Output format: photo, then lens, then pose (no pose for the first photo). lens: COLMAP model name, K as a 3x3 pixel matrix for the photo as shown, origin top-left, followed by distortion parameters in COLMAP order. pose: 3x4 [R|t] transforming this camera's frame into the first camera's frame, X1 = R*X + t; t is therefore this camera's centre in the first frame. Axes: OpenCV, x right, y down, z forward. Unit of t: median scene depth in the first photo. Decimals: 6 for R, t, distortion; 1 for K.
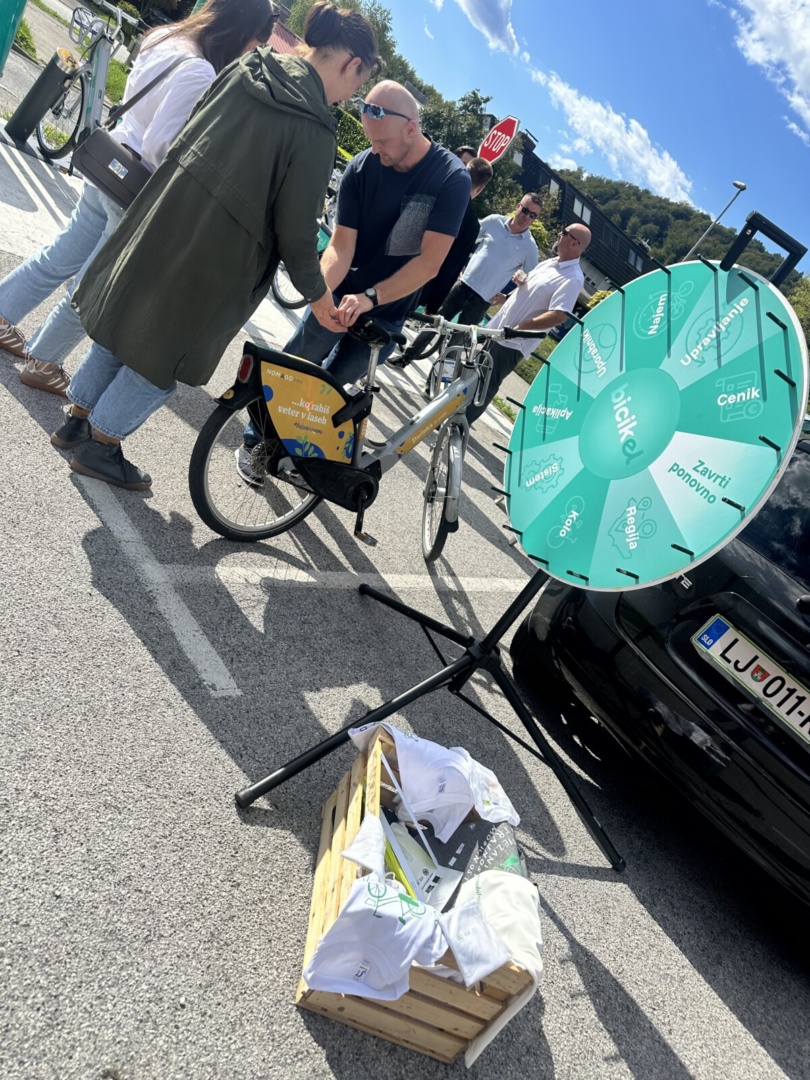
lens RADIAL K [[777.4, 0, 405.8], [0, 777.4, 546.5], [0, 0, 1]] dist [-0.015659, 0.002396]
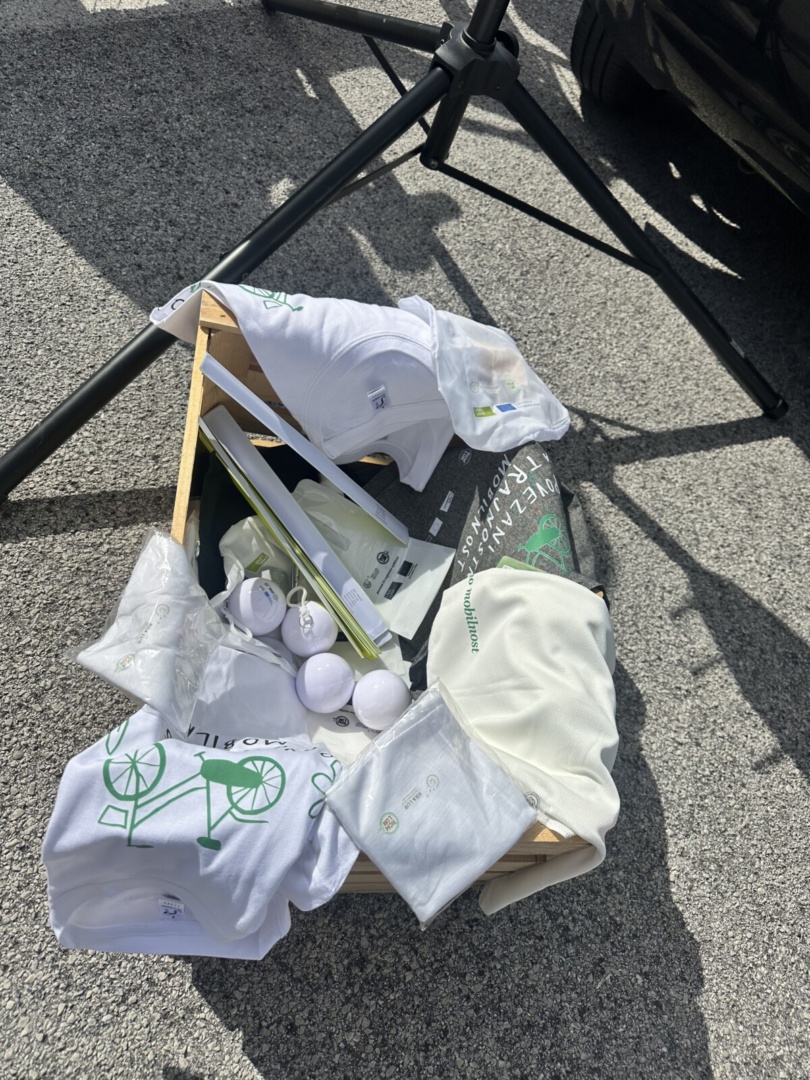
lens RADIAL K [[746.9, 0, 402.2], [0, 746.9, 517.9], [0, 0, 1]] dist [0.077214, -0.119314]
pose [[0.969540, -0.139545, -0.201296, 0.139032], [0.228303, 0.812537, 0.536340, 0.138309], [0.088717, -0.565959, 0.819646, 0.611815]]
